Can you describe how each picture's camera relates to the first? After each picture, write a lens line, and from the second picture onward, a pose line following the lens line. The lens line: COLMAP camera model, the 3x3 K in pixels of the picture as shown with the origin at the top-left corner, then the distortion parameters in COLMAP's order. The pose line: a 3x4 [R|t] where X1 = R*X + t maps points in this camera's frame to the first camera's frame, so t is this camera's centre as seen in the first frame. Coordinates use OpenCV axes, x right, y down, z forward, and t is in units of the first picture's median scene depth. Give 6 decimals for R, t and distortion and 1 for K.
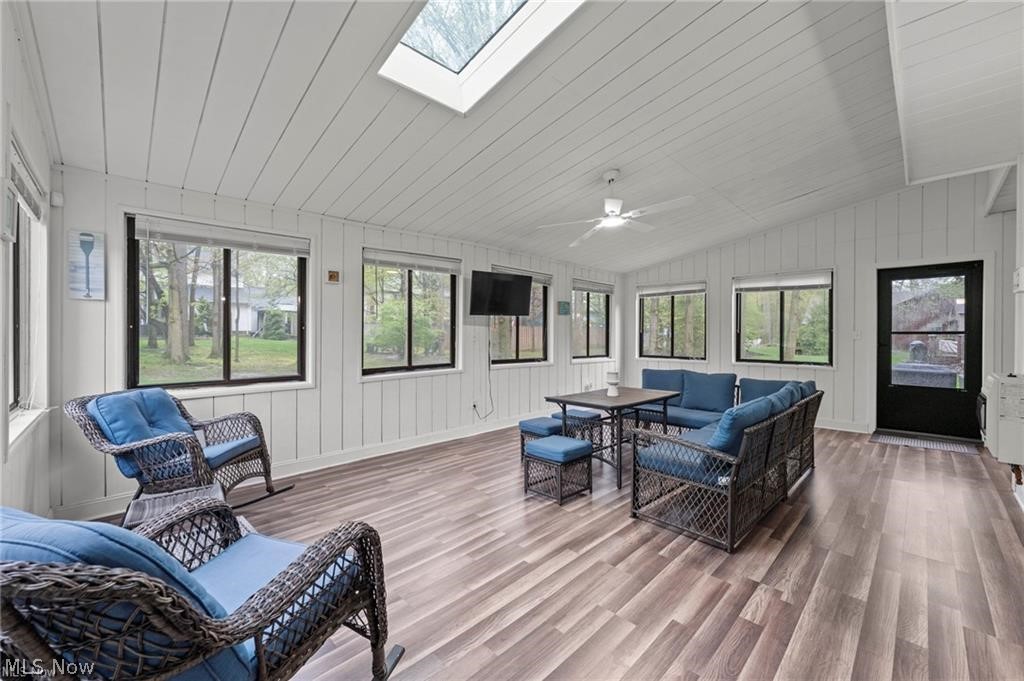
lens RADIAL K [[402.7, 0, 514.0], [0, 402.7, 336.5], [0, 0, 1]] dist [0.004602, 0.000482]
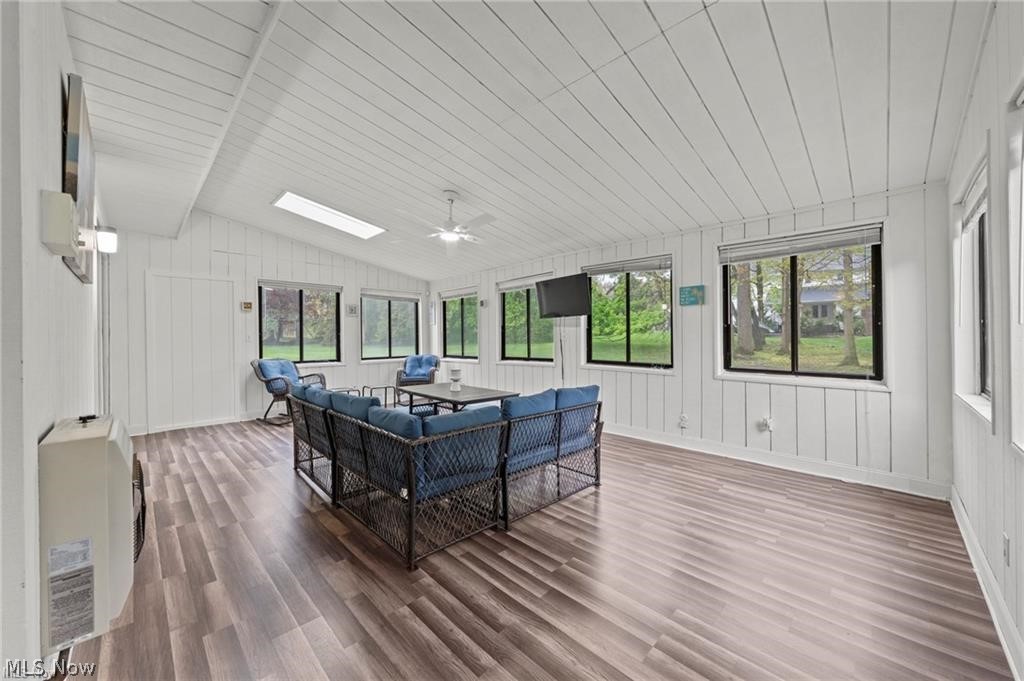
lens RADIAL K [[373.1, 0, 514.4], [0, 373.1, 337.9], [0, 0, 1]] dist [0.003457, 0.000081]
pose [[0.022400, 0.003509, -0.999743, 0.797840], [-0.001086, 0.999993, 0.003485, 0.001276], [0.999749, 0.001008, 0.022403, 0.712664]]
